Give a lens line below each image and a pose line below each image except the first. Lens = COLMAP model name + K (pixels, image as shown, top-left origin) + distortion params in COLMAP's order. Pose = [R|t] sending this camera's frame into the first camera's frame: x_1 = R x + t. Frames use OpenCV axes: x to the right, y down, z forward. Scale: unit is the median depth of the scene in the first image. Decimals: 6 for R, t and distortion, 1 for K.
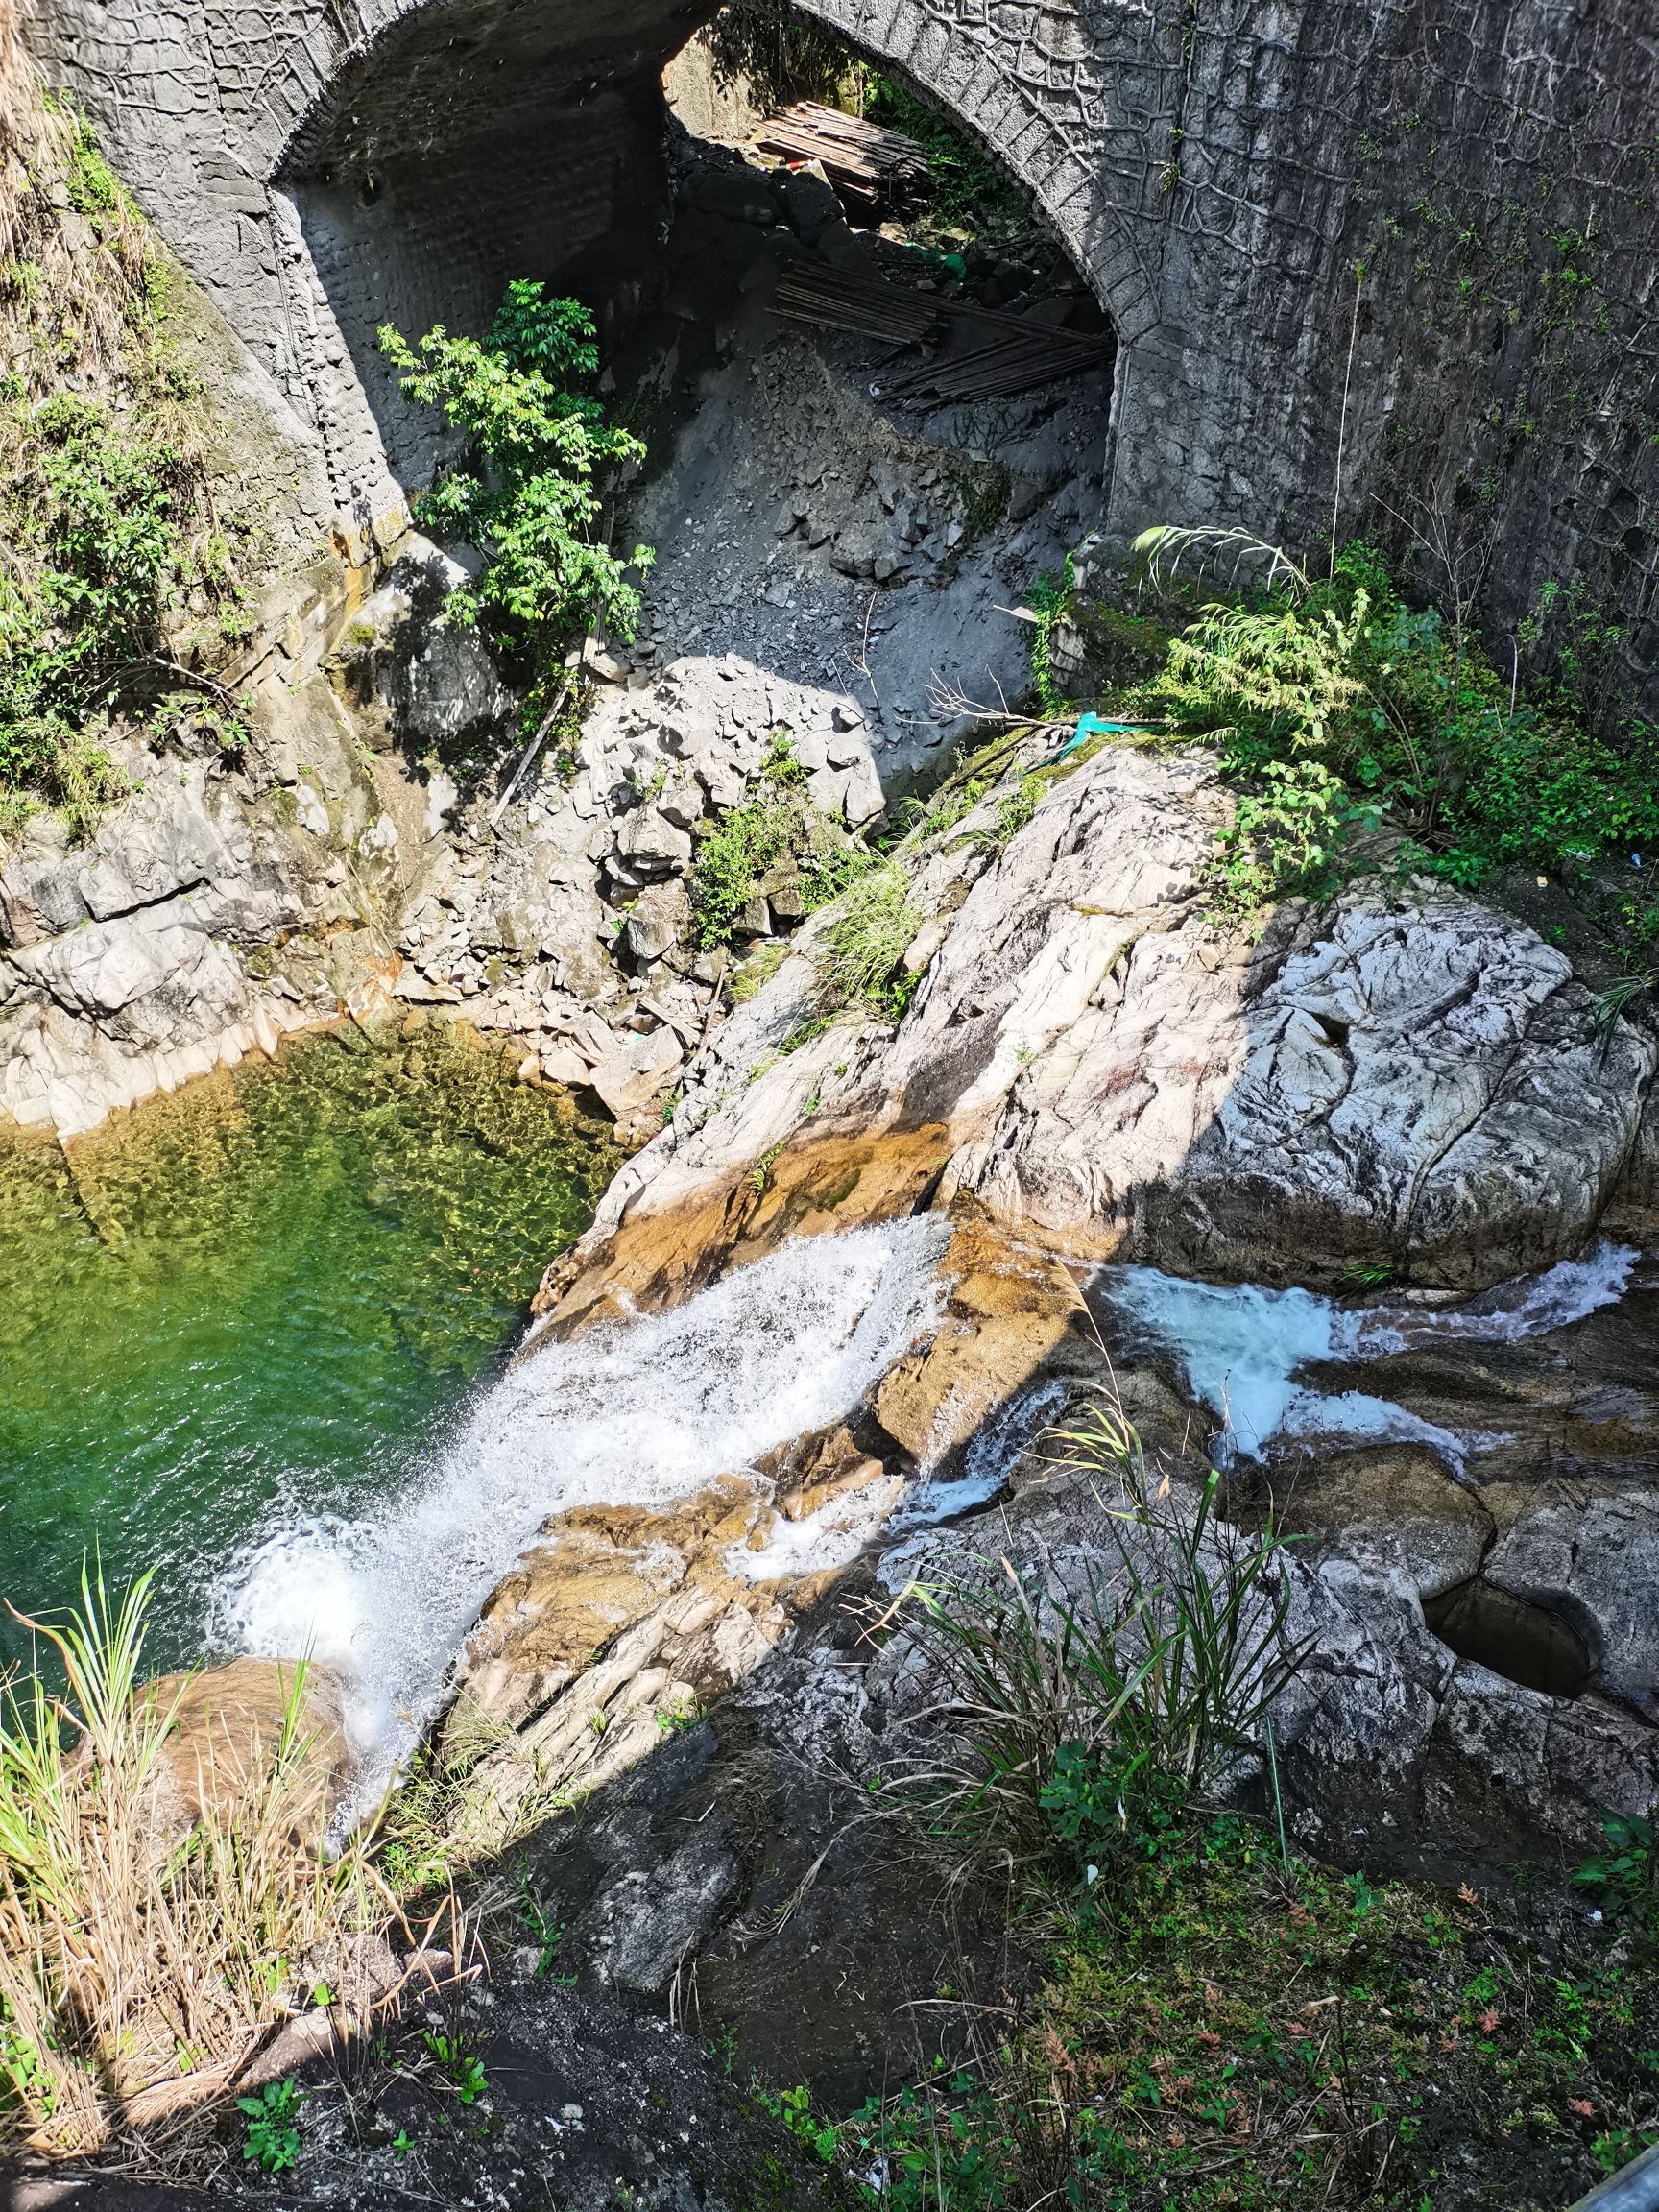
lens RADIAL K [[1670.9, 0, 829.5], [0, 1670.9, 1106.0], [0, 0, 1]] dist [0.072740, -0.064645]
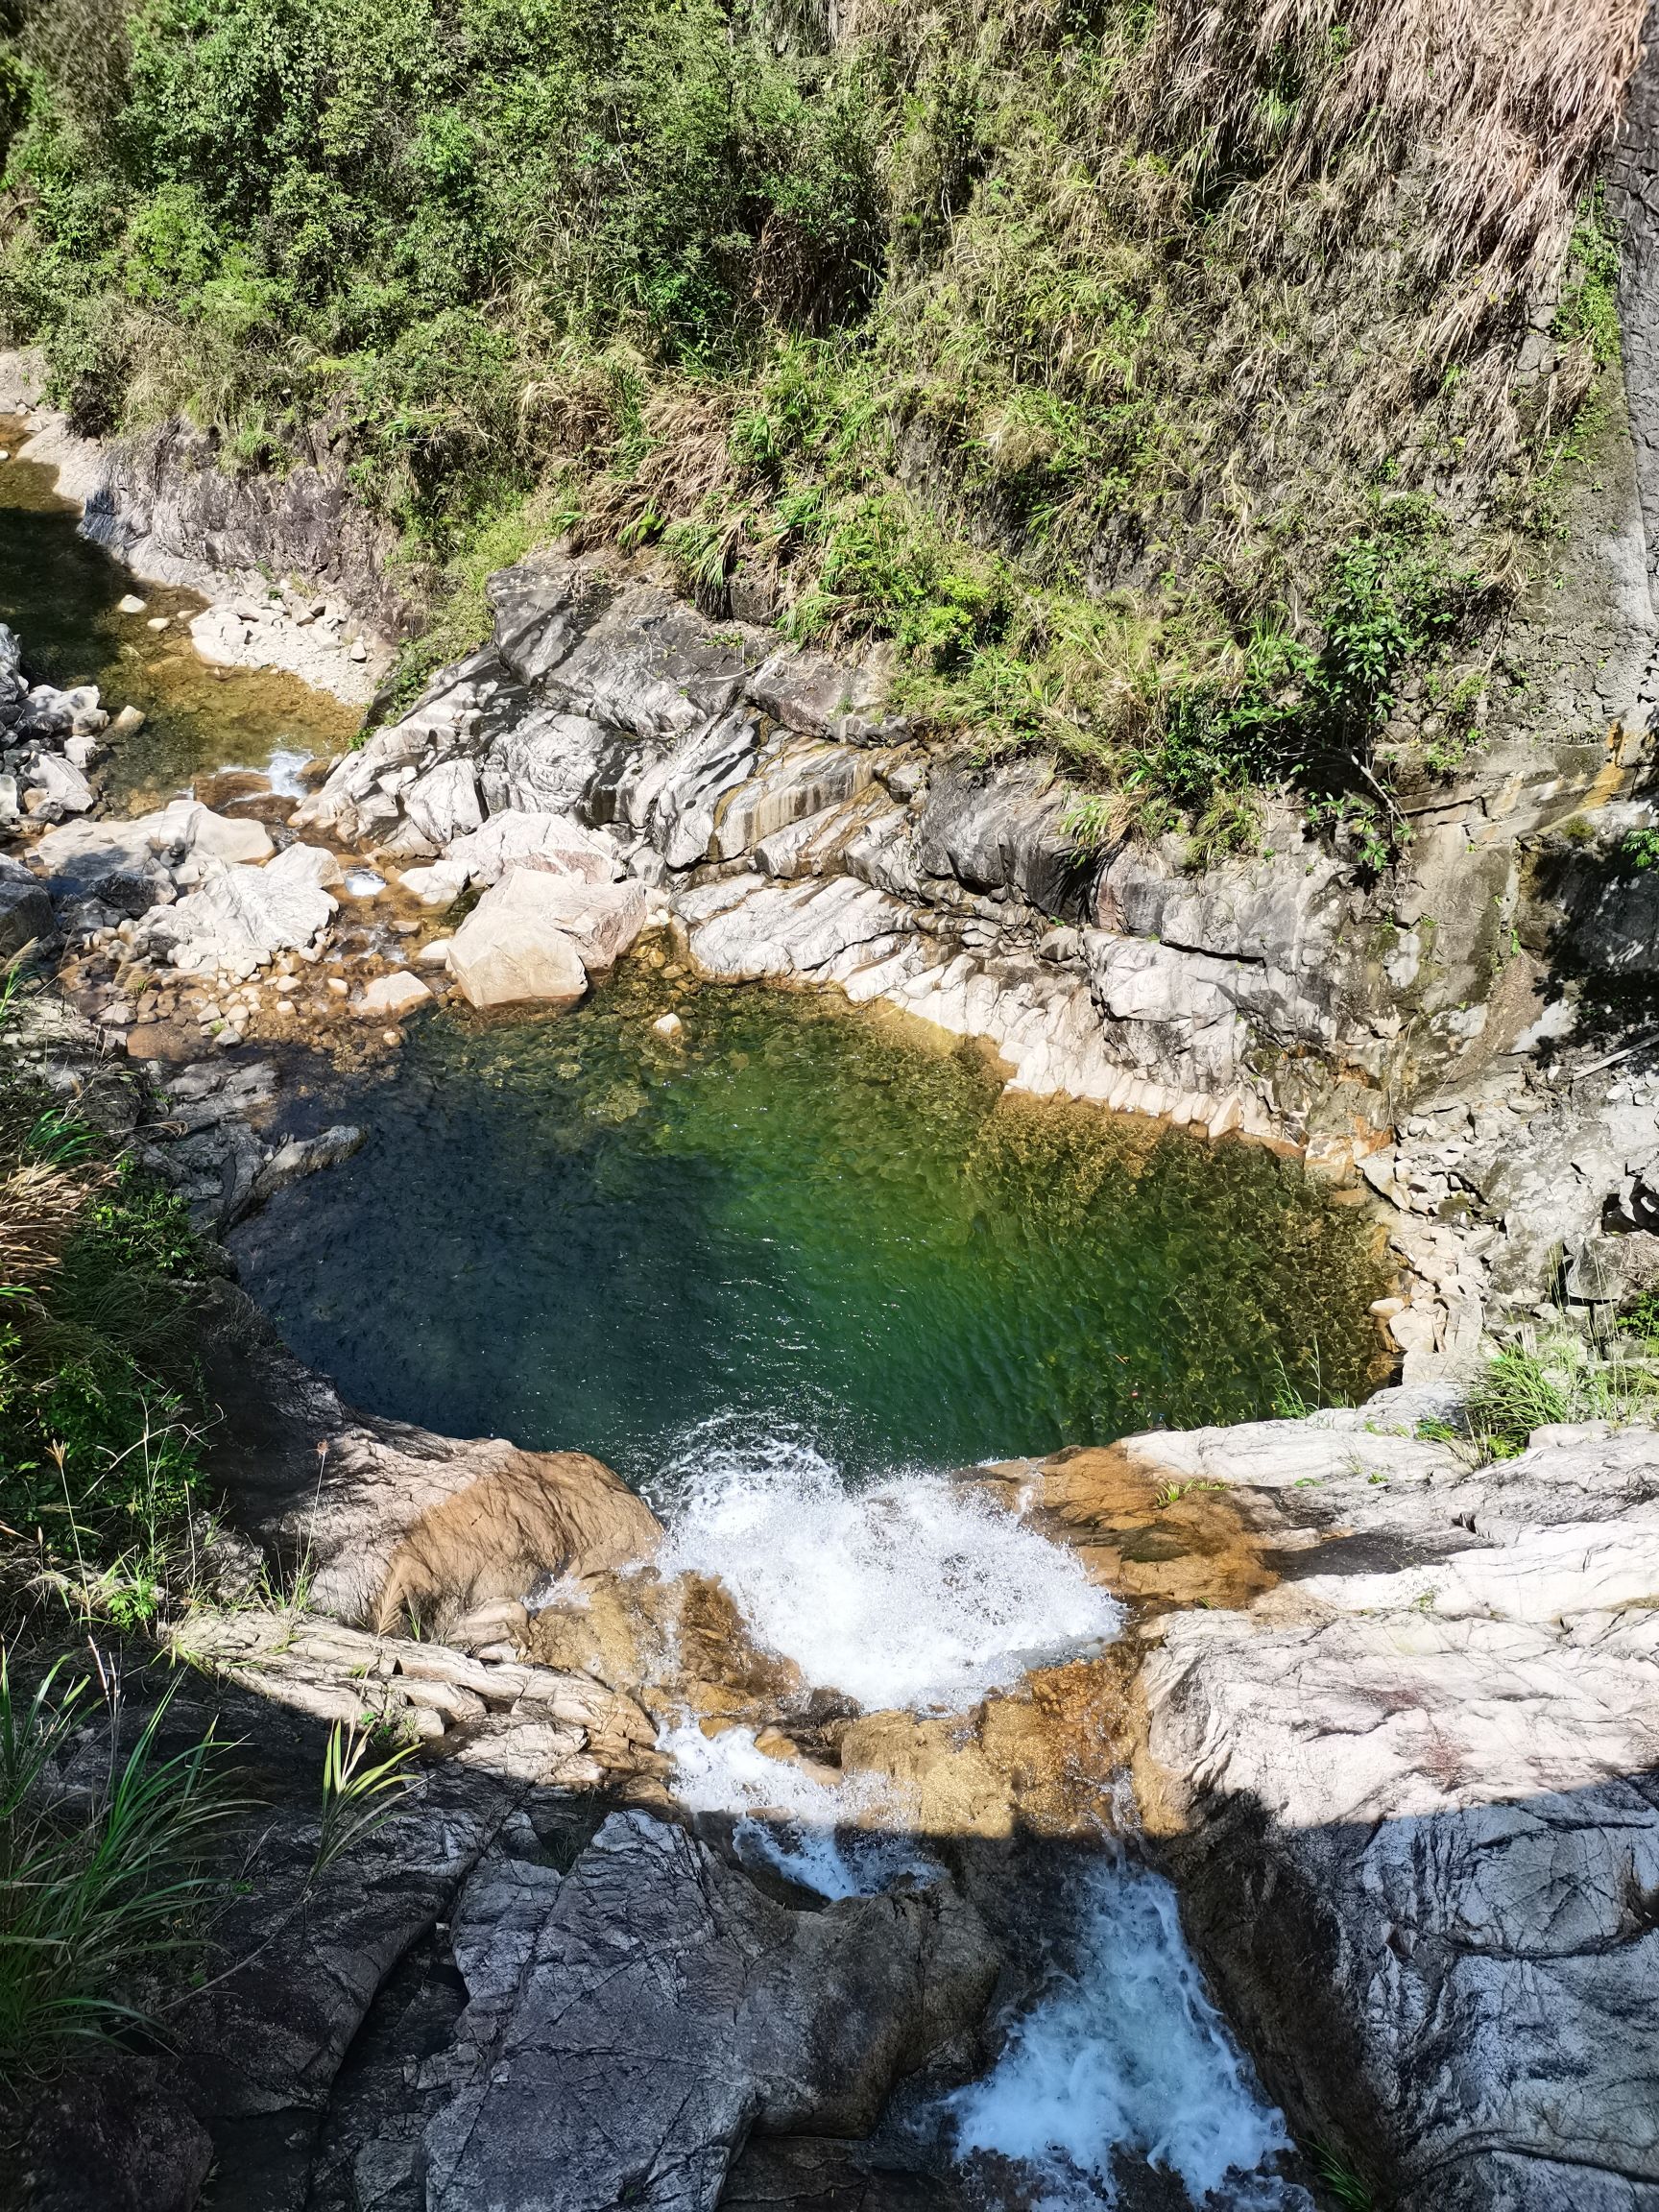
lens RADIAL K [[1670.9, 0, 829.5], [0, 1670.9, 1106.0], [0, 0, 1]] dist [0.072740, -0.064645]
pose [[0.513957, 0.546591, -0.661125, 0.203374], [-0.584540, 0.787229, 0.196429, -0.111182], [0.627823, 0.285498, 0.724106, 0.139751]]
